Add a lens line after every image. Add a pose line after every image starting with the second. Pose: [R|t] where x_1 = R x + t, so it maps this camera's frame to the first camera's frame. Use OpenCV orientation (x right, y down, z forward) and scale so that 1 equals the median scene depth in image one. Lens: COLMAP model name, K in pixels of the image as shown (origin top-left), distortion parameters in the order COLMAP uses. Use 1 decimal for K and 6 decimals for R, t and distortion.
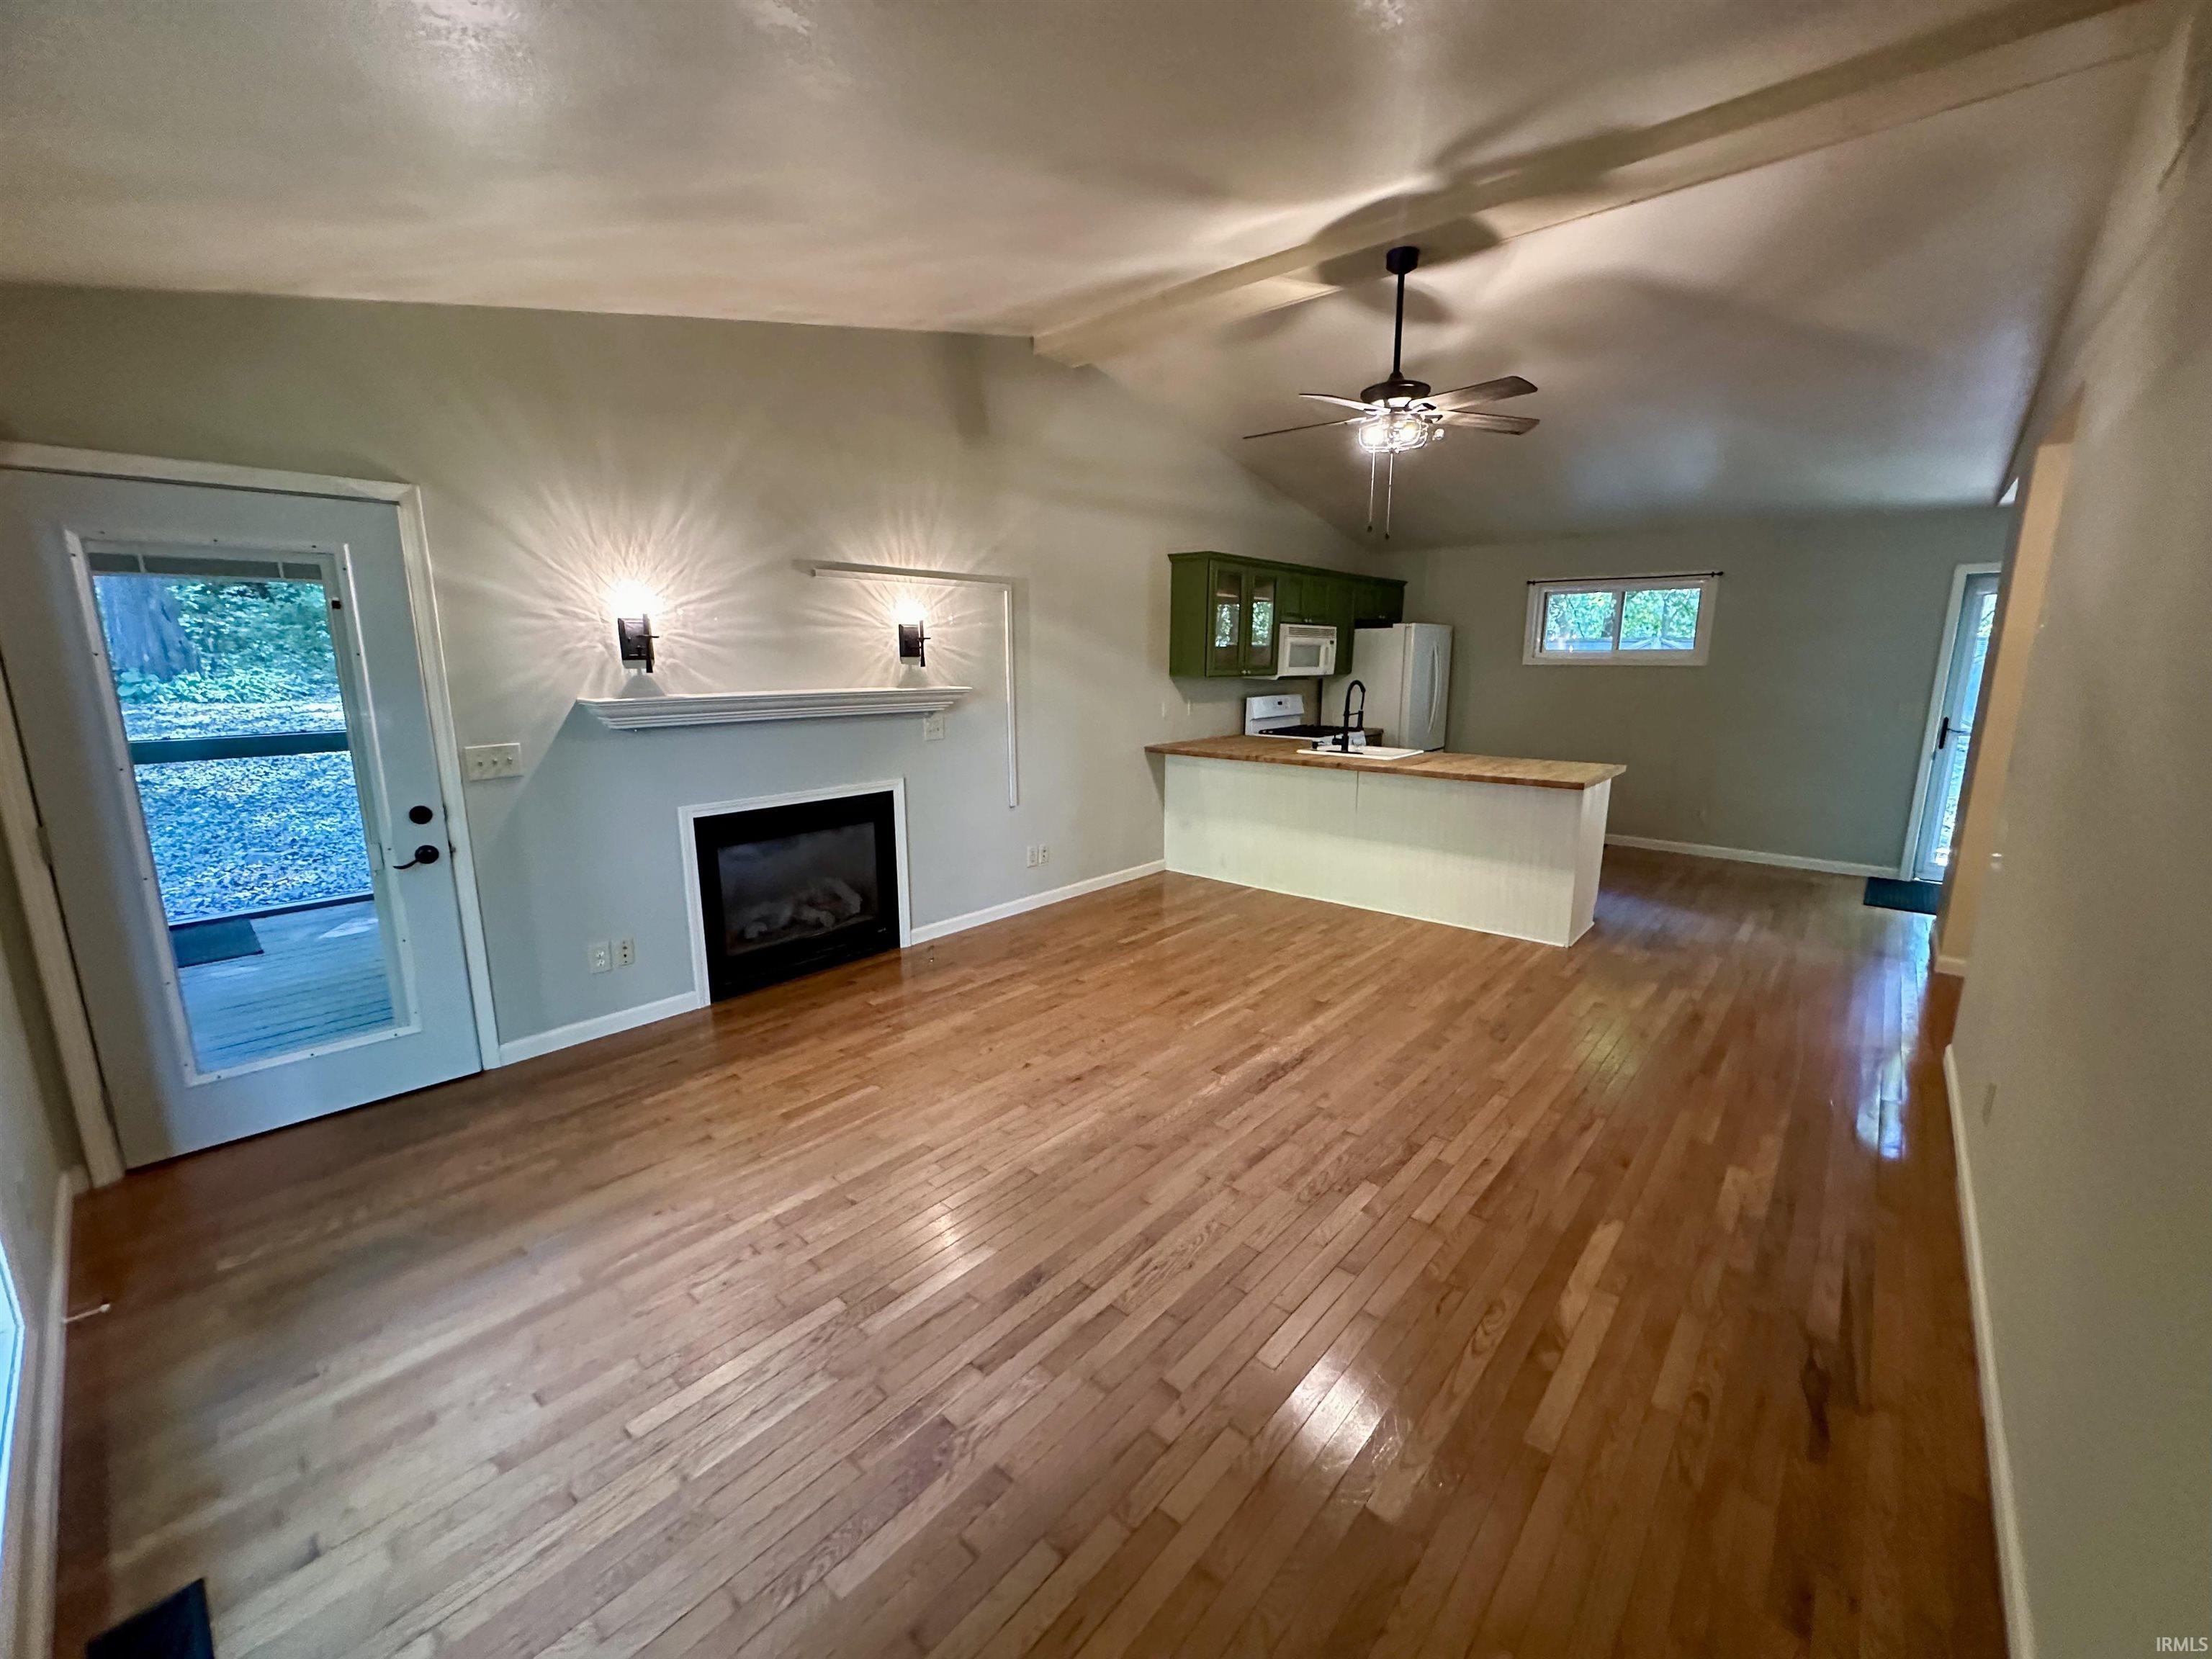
lens RADIAL K [[889.1, 0, 1110.2], [0, 889.1, 825.6], [0, 0, 1]] dist [-0.003989, 0.000939]
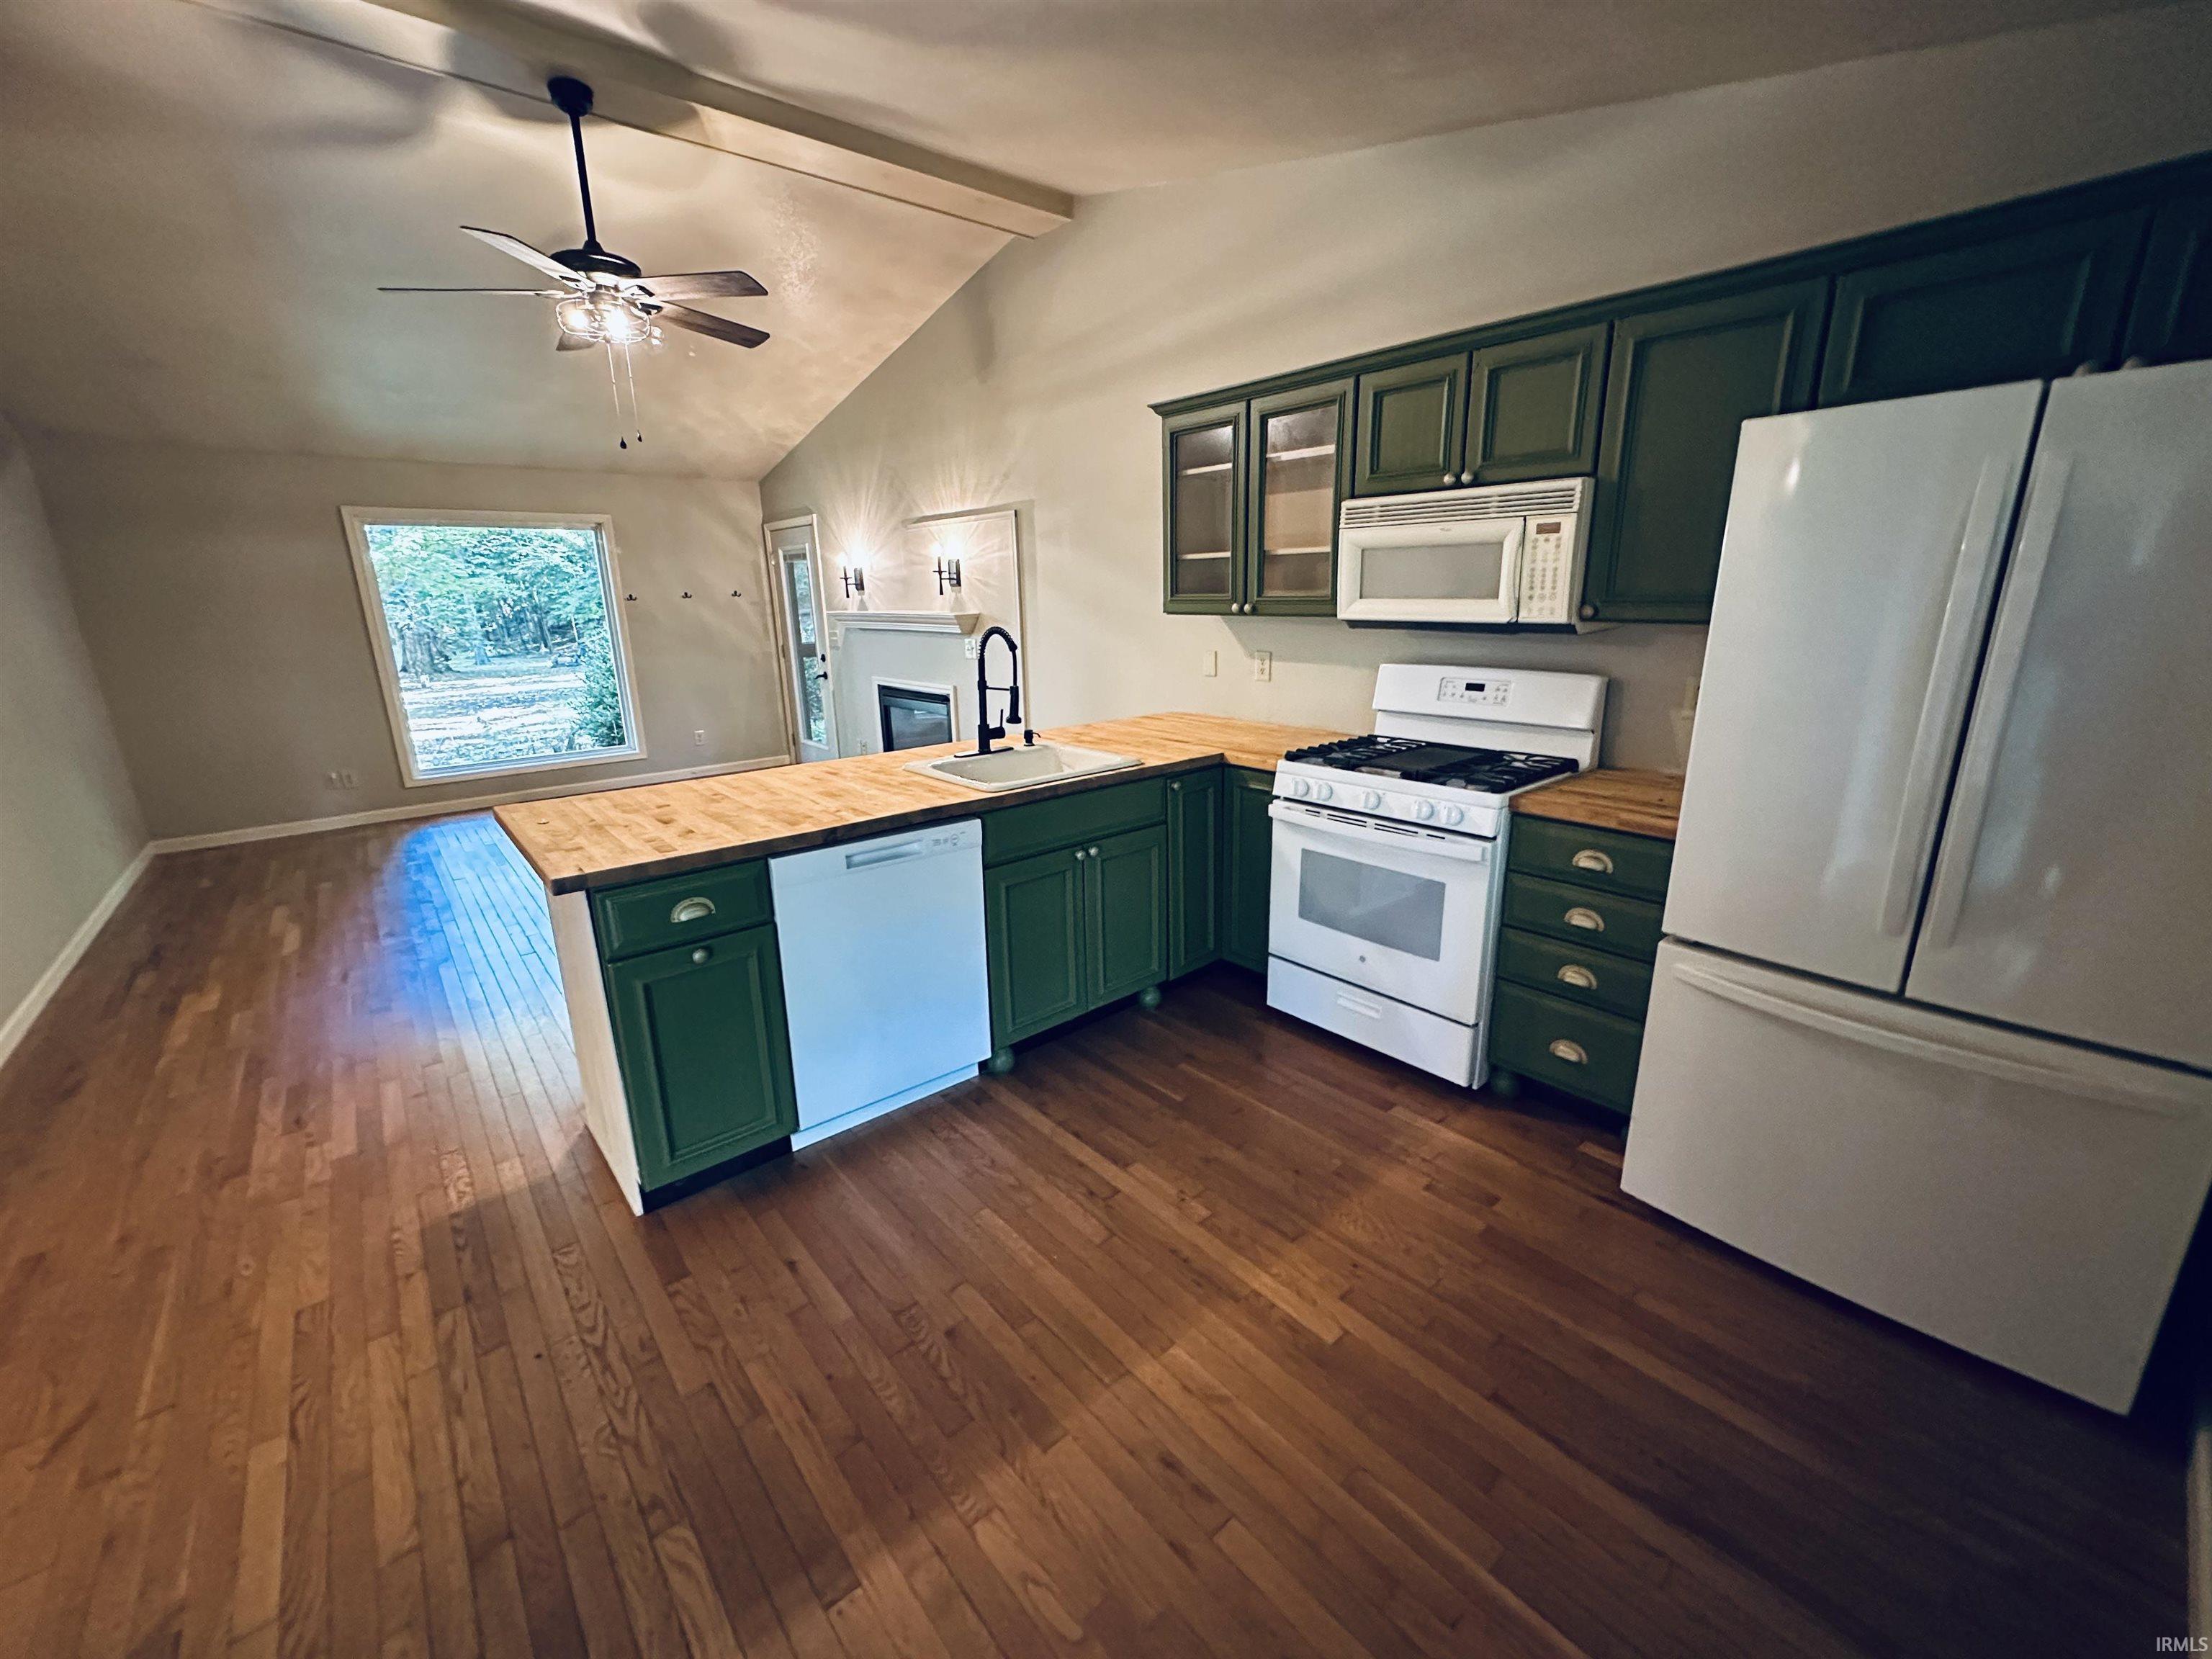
lens RADIAL K [[889.1, 0, 1104.0], [0, 889.1, 827.2], [0, 0, 1]] dist [-0.003989, 0.000939]
pose [[-0.151141, 0.260389, -0.953600, 1.012810], [-0.166896, 0.944112, 0.284250, -0.264921], [0.974321, 0.202114, -0.099237, 1.420625]]
